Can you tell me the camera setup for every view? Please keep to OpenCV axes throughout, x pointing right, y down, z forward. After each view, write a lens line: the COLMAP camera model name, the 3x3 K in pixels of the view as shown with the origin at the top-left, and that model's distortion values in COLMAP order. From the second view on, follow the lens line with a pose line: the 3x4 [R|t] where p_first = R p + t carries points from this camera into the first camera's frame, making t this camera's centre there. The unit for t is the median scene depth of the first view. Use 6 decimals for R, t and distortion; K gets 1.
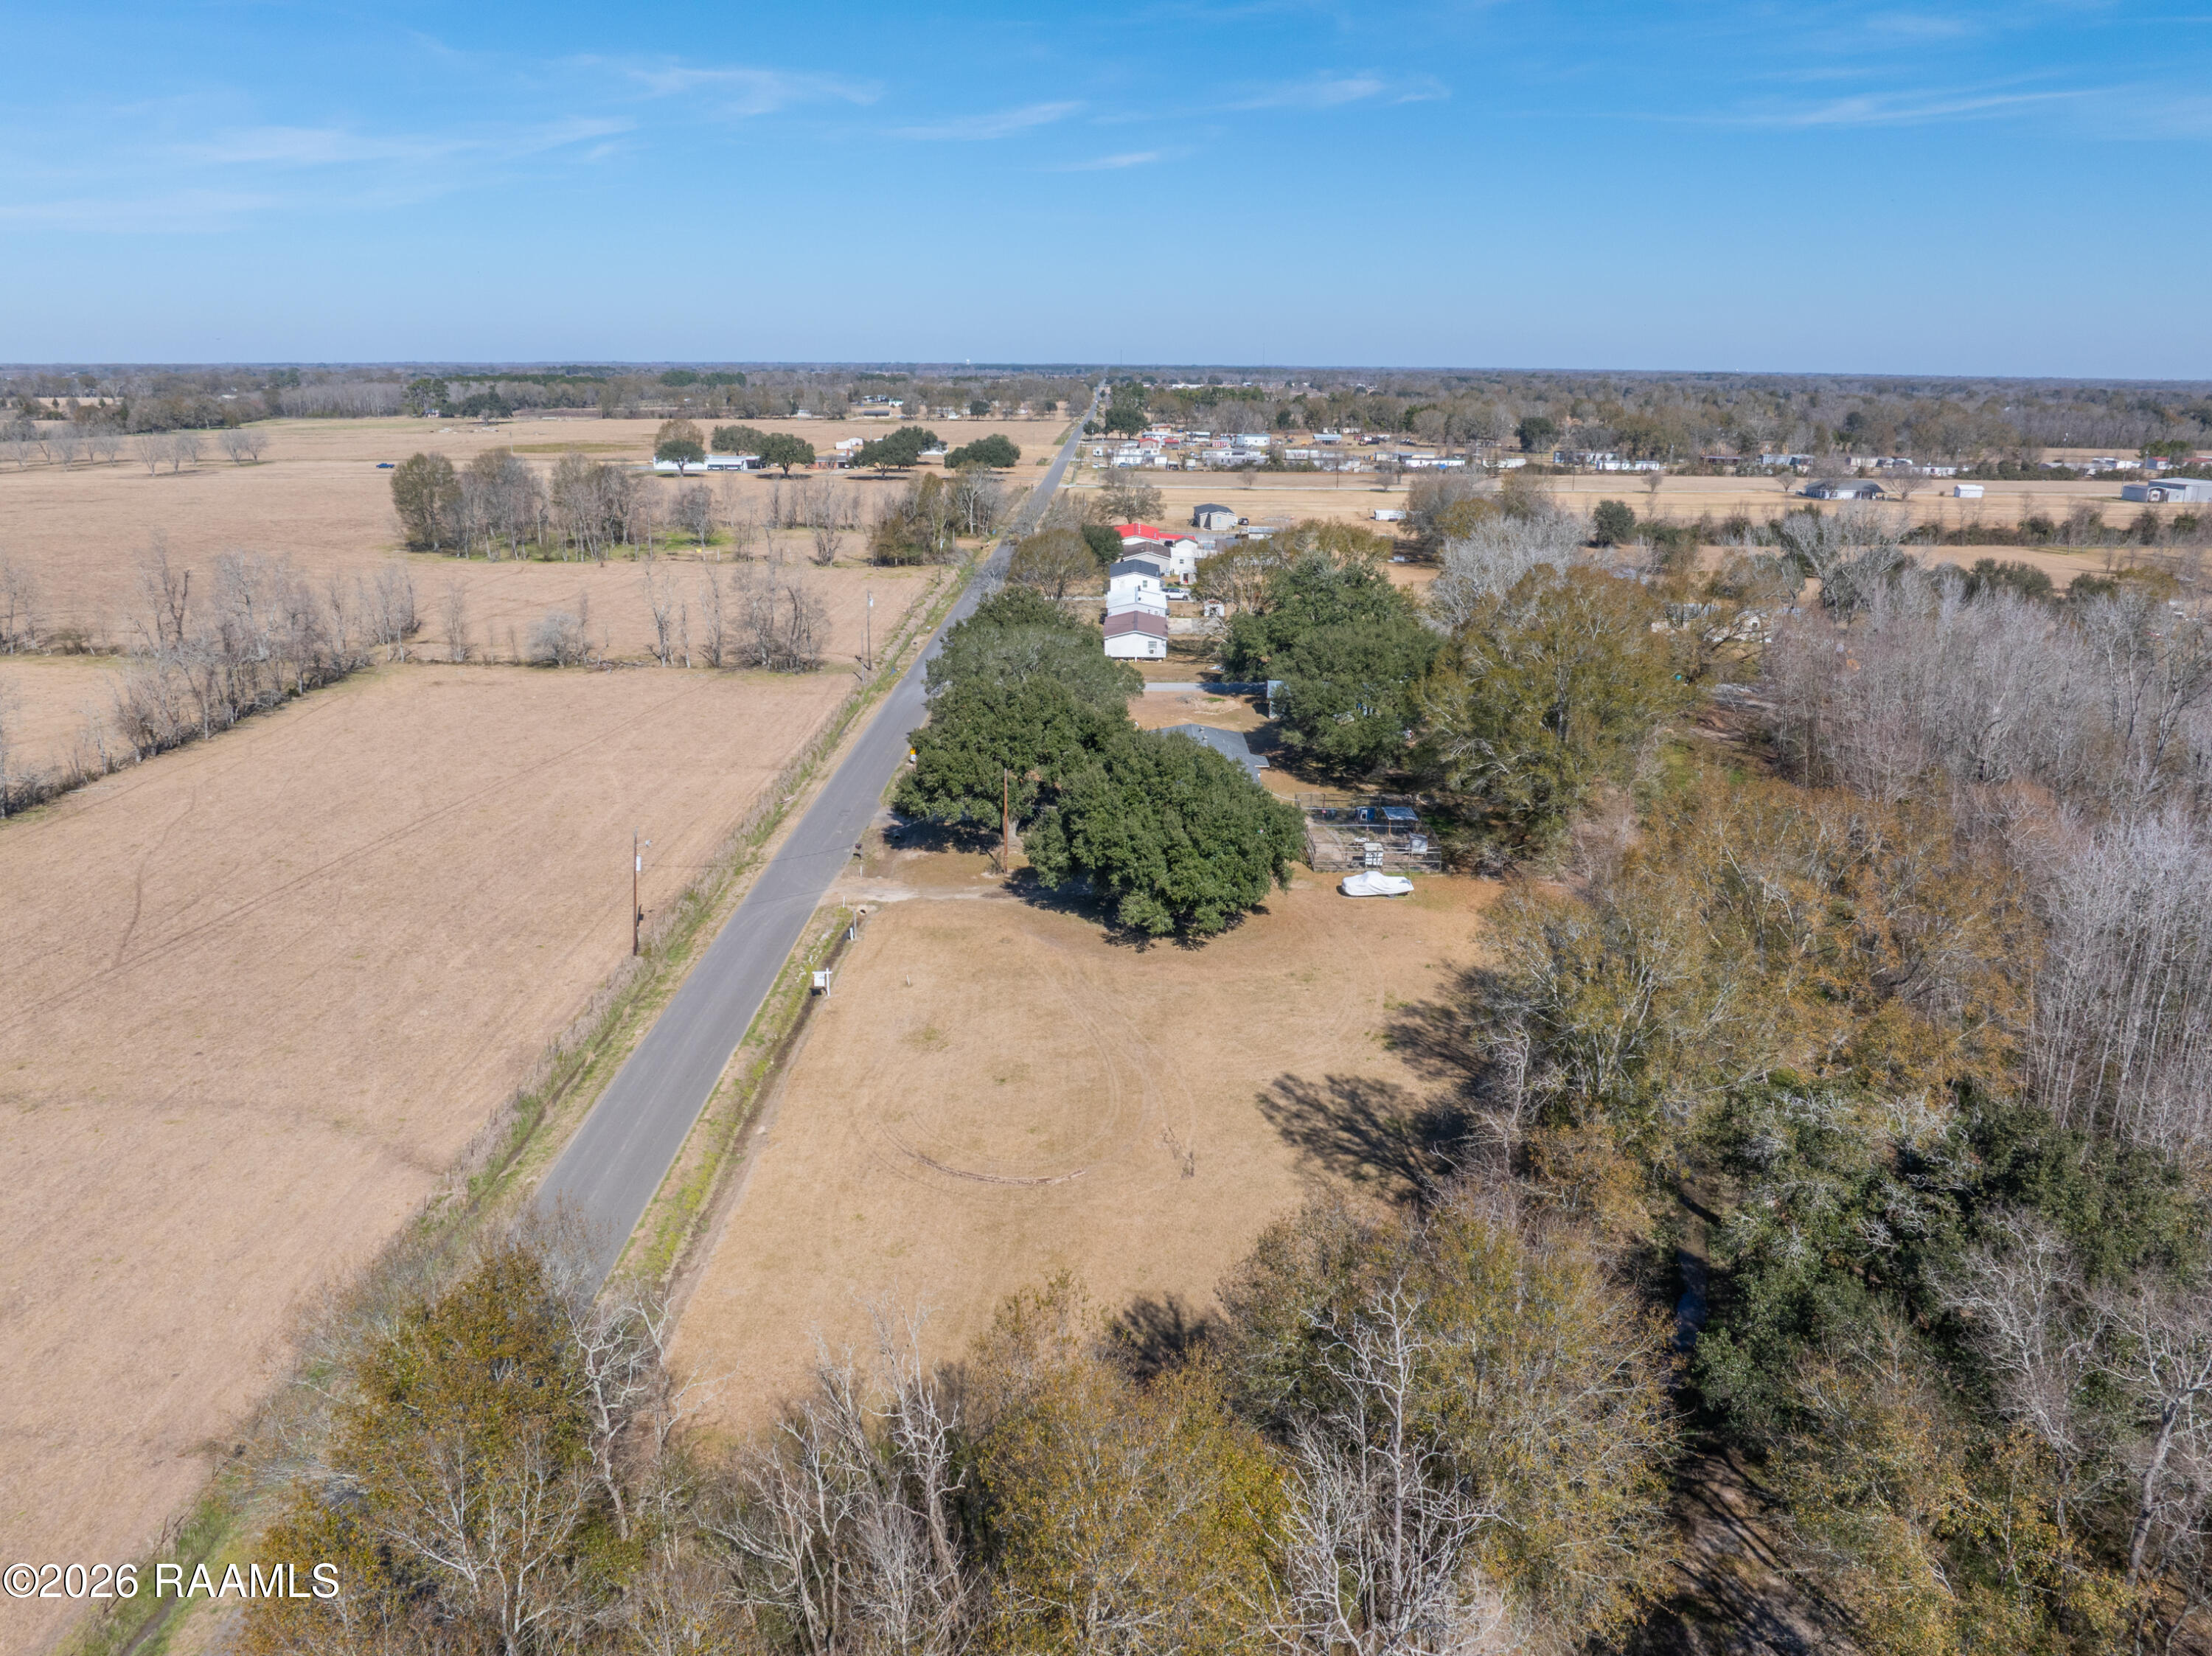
lens RADIAL K [[1539.1, 0, 1100.5], [0, 1539.1, 820.2], [0, 0, 1]] dist [-0.033085, -0.000713]
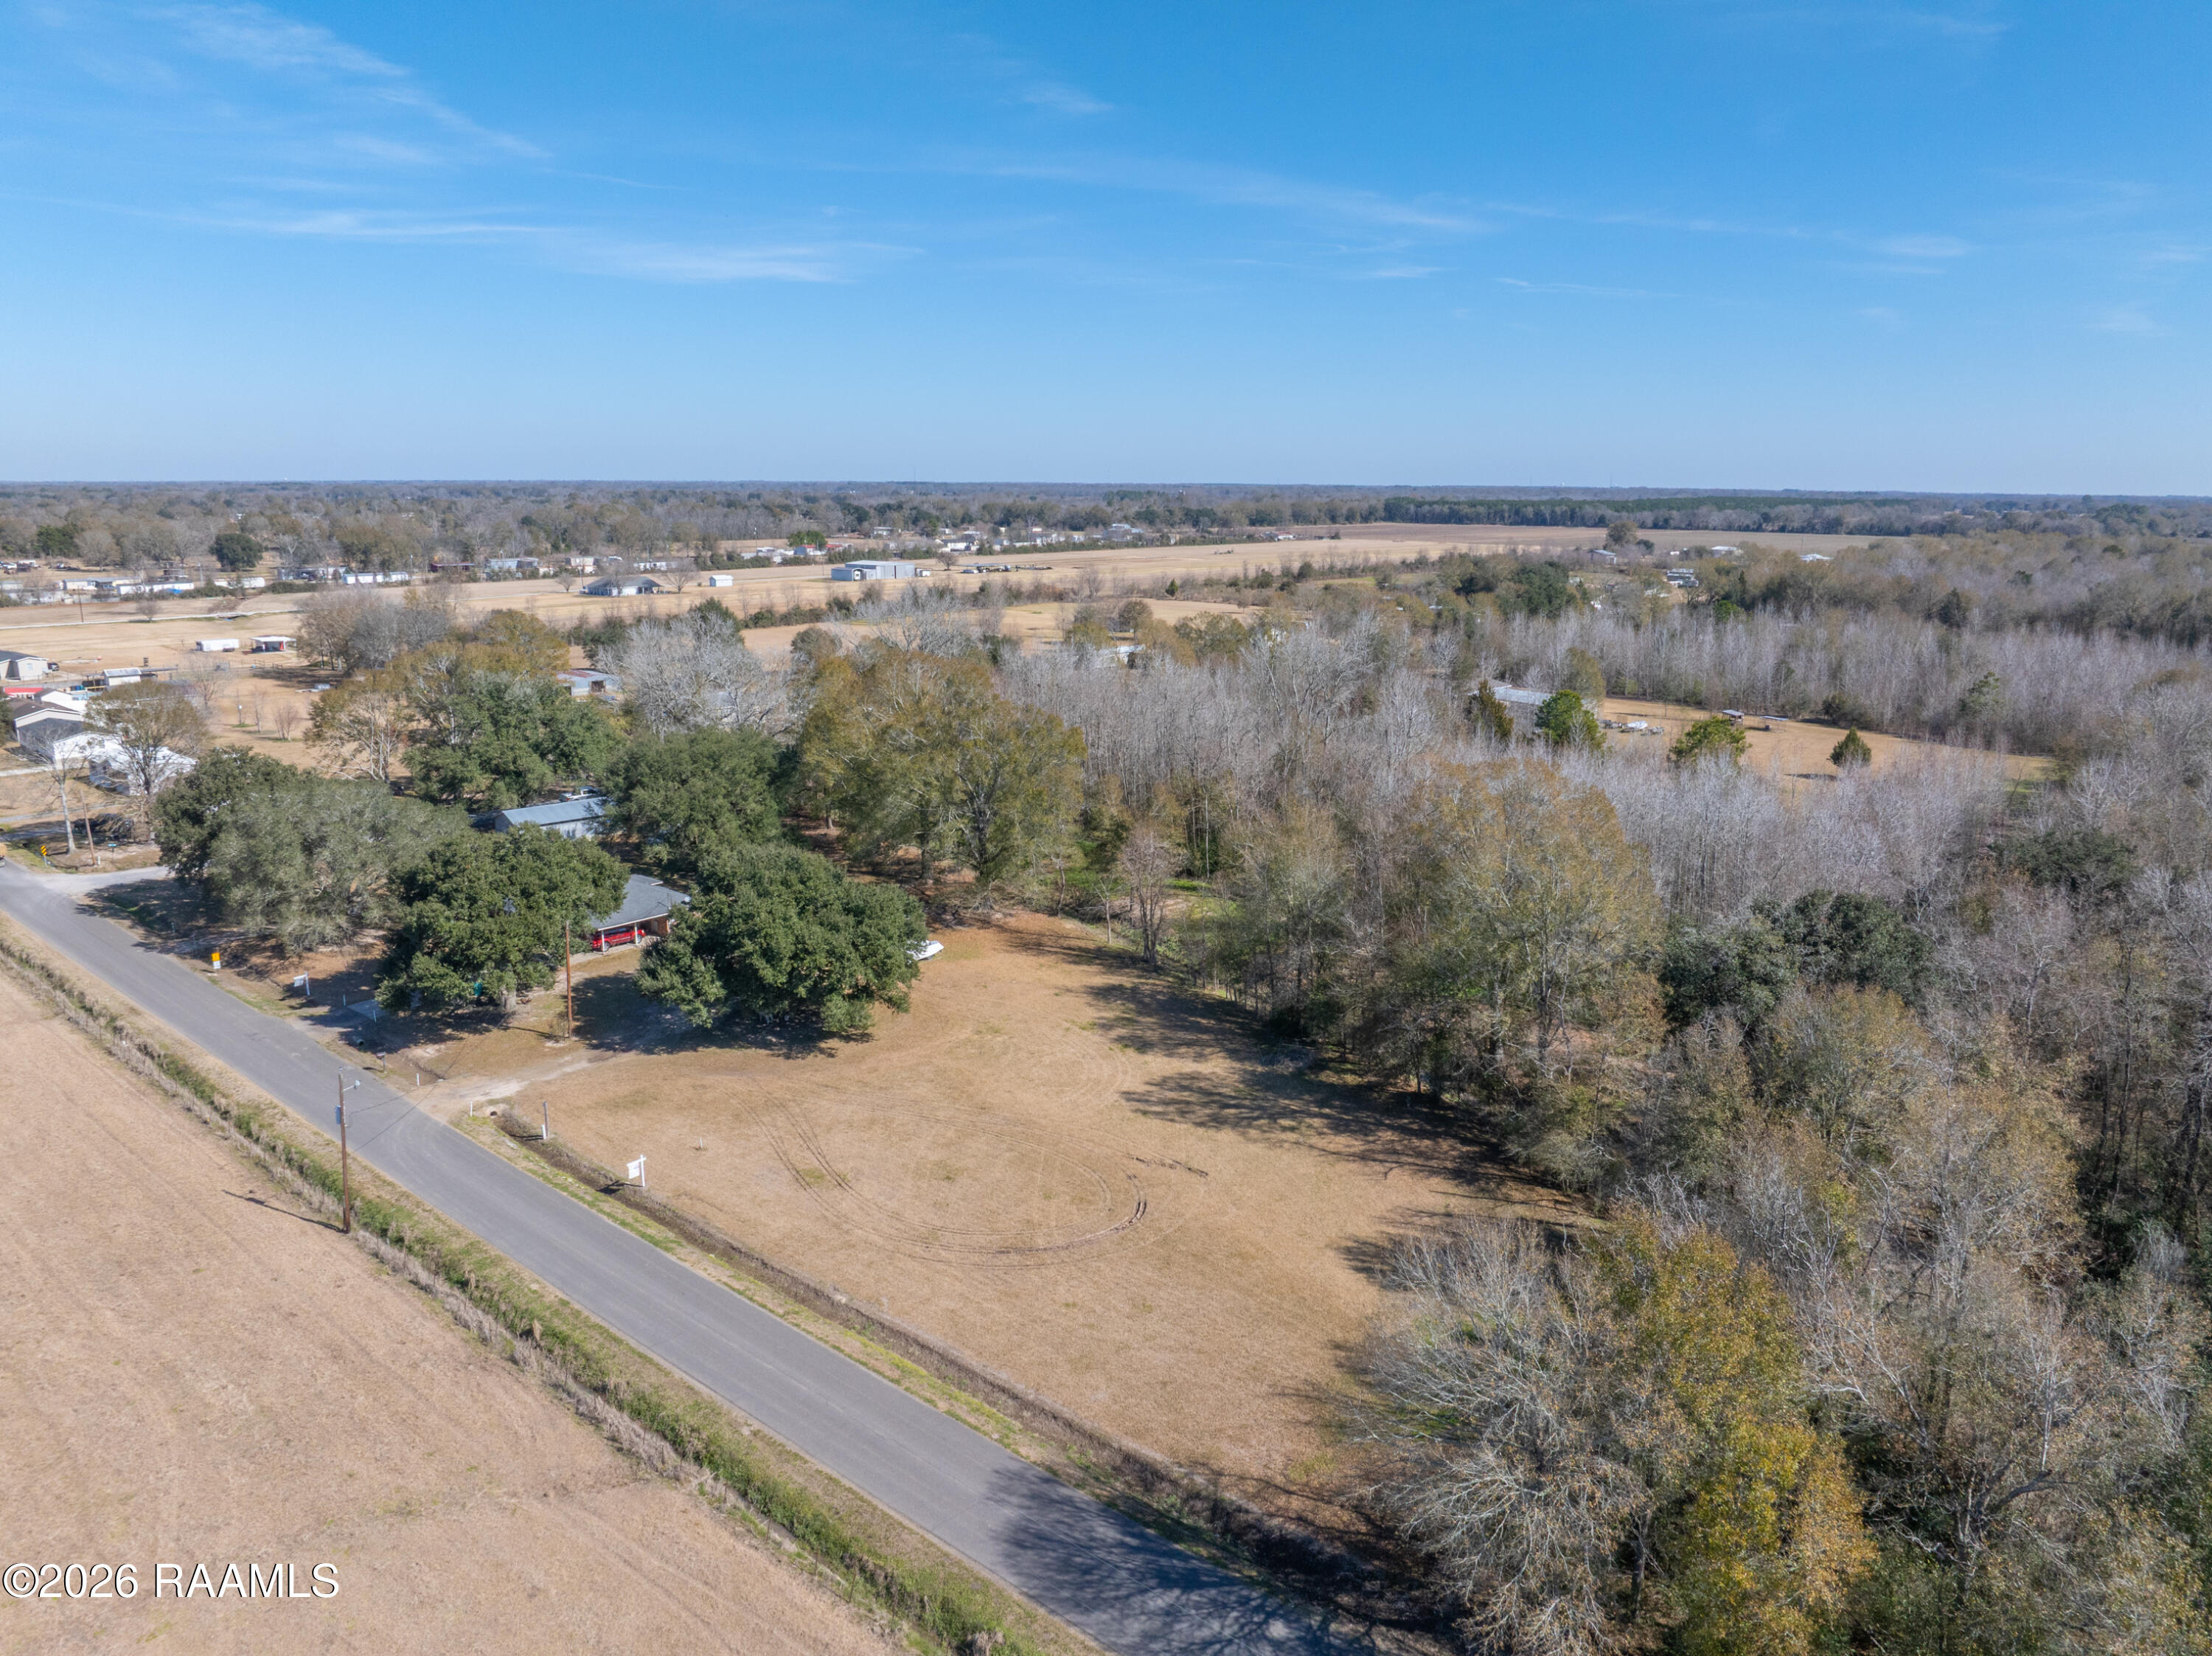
lens RADIAL K [[1552.4, 0, 1116.3], [0, 1552.4, 826.0], [0, 0, 1]] dist [-0.041747, 0.002311]
pose [[0.653136, -0.165844, 0.738857, -0.633950], [0.213085, 0.976547, 0.030833, -0.057958], [-0.726642, 0.137301, 0.673156, 0.182363]]
